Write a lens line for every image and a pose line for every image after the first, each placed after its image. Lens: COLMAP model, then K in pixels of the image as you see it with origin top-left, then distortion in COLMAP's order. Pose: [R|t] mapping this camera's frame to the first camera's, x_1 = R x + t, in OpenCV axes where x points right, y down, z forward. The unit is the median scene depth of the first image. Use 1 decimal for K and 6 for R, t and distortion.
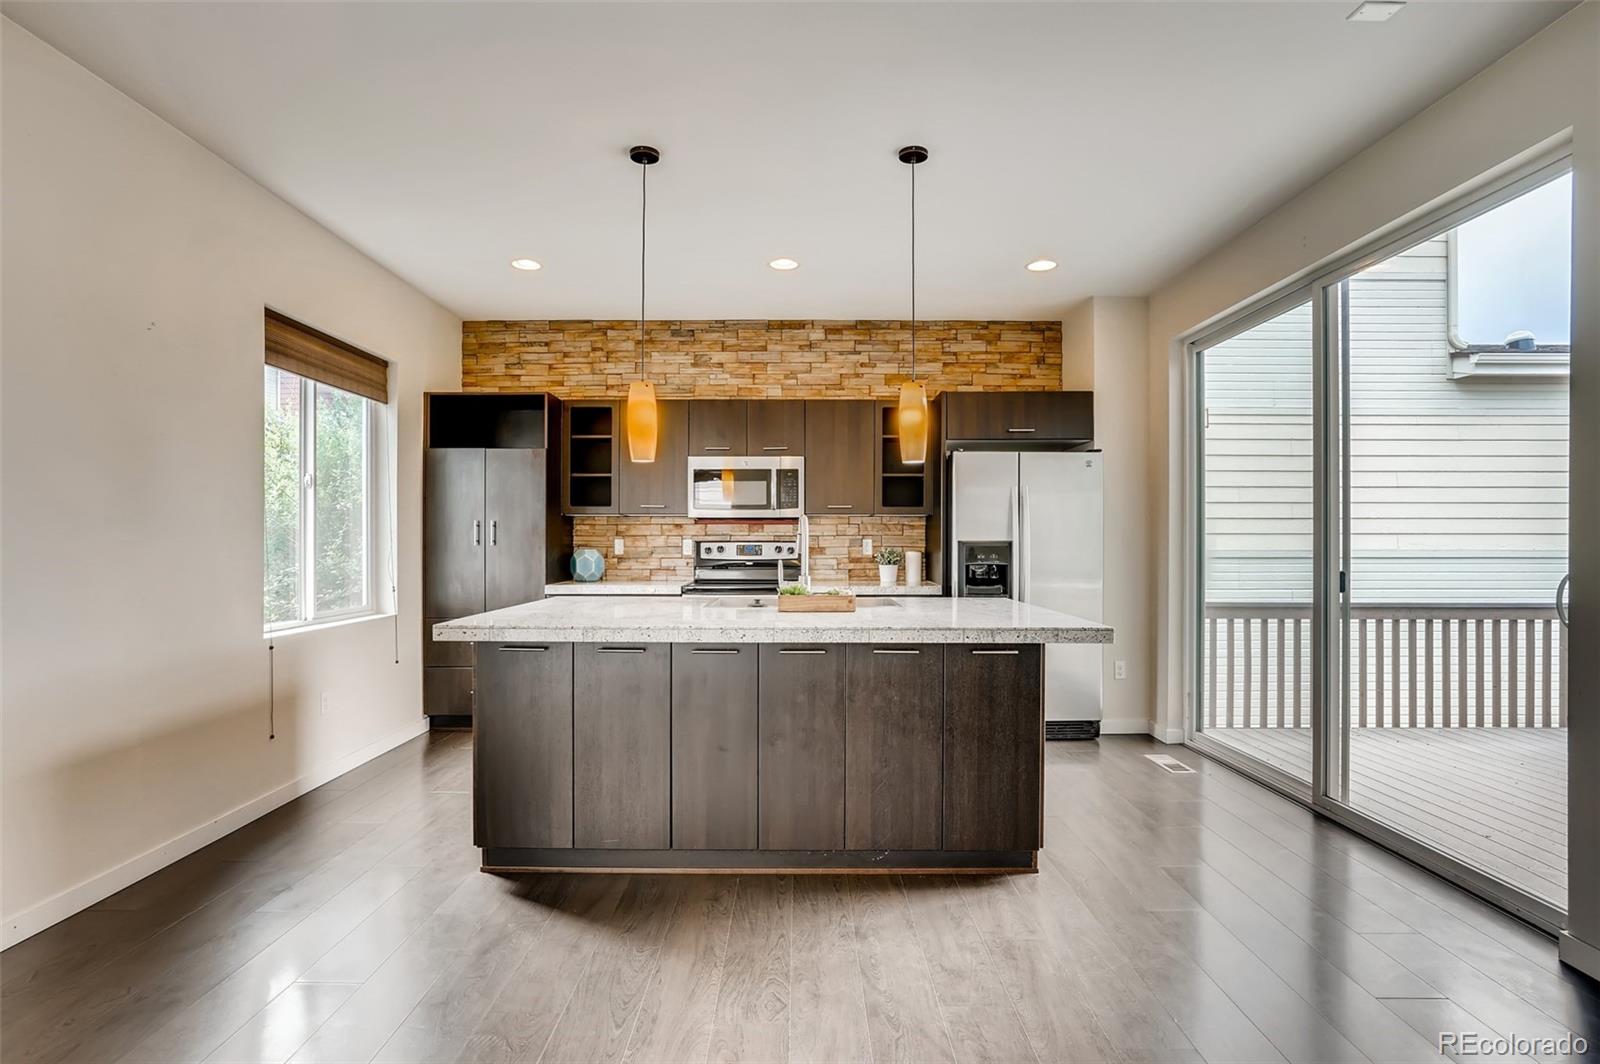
lens RADIAL K [[790.1, 0, 805.5], [0, 790.1, 538.3], [0, 0, 1]] dist [-0.050097, 0.021155]
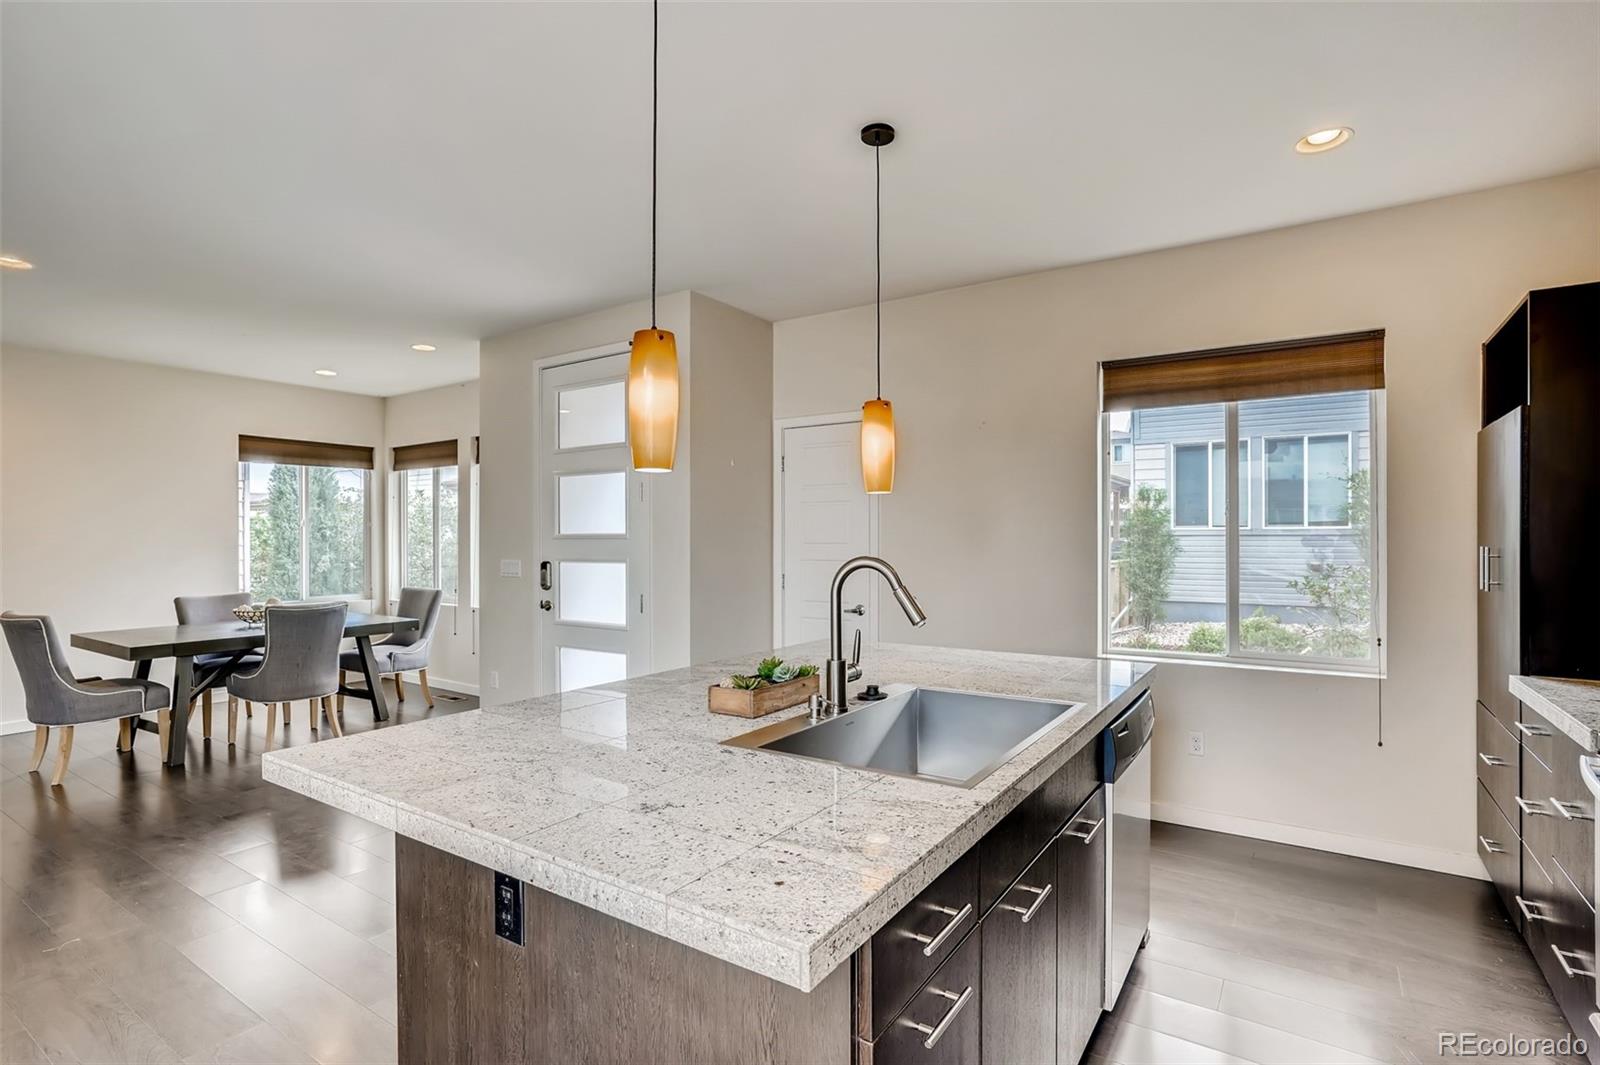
lens RADIAL K [[781.0, 0, 792.6], [0, 781.0, 537.2], [0, 0, 1]] dist [-0.038783, 0.020474]
pose [[-0.563460, -0.004446, -0.826132, 0.307700], [0.003925, 0.999960, -0.008058, -0.024041], [0.826134, -0.007783, -0.563420, 0.792093]]
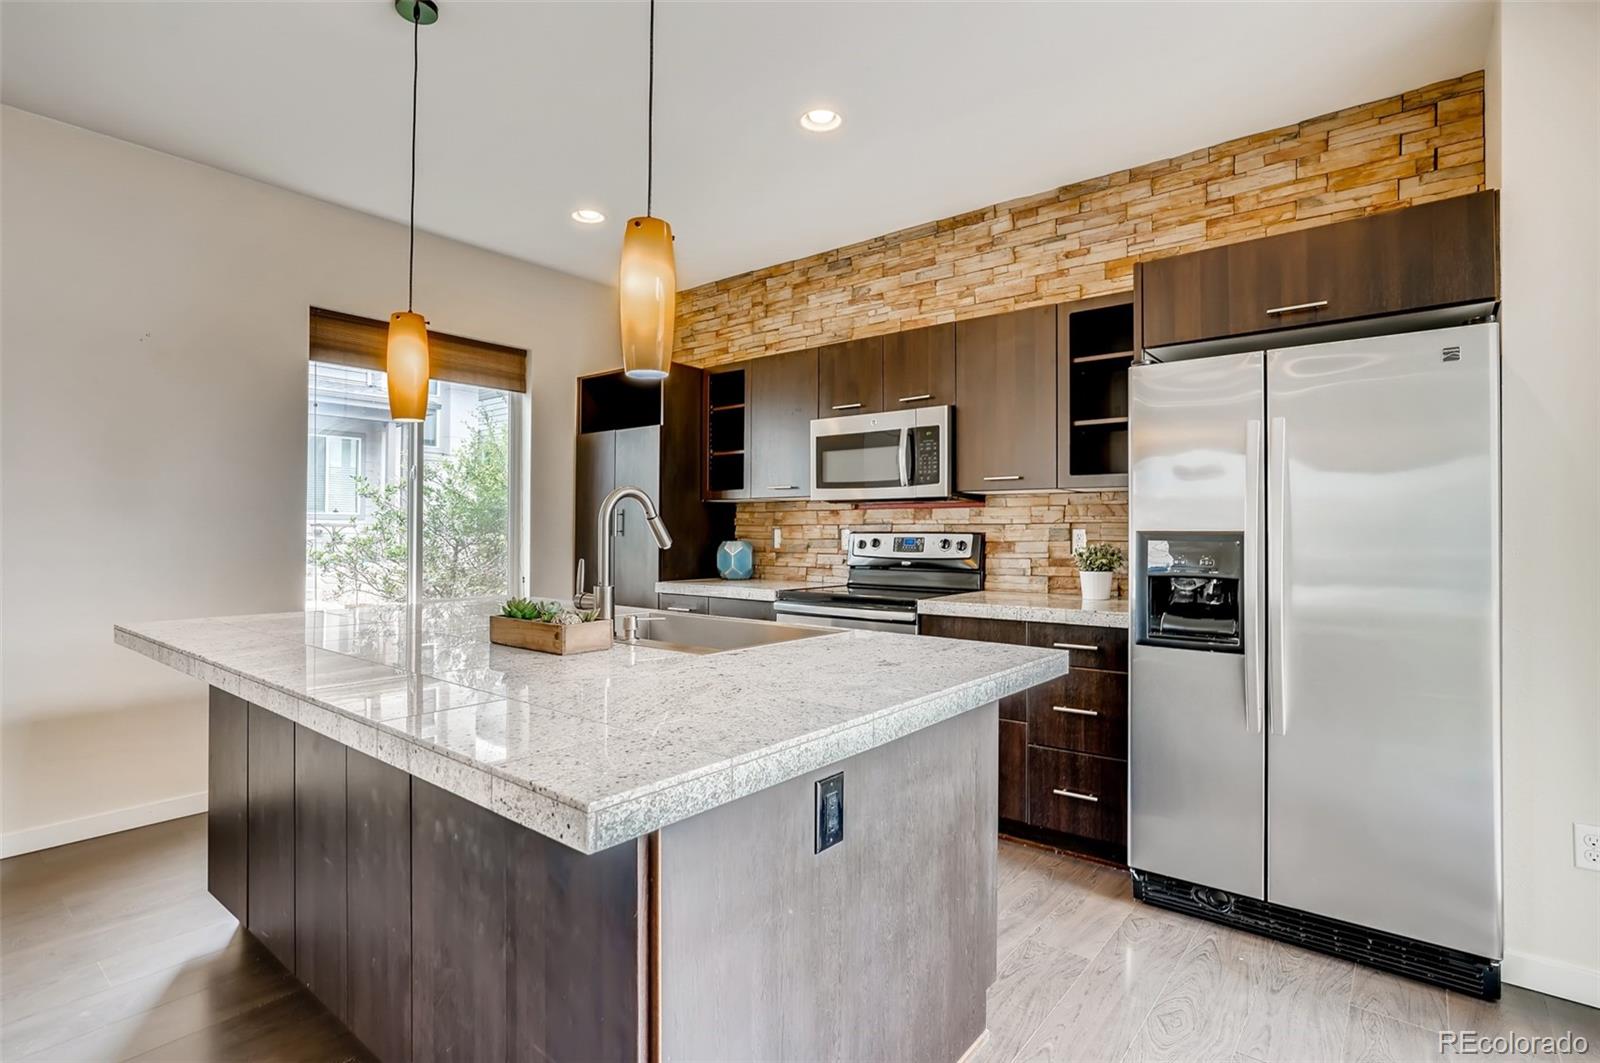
lens RADIAL K [[792.0, 0, 799.3], [0, 792.0, 518.9], [0, 0, 1]] dist [-0.041759, 0.026743]
pose [[0.772552, -0.009641, -0.634878, 0.305874], [-0.000135, 0.999882, -0.015347, 0.002724], [0.634951, 0.011942, 0.772460, 0.376438]]
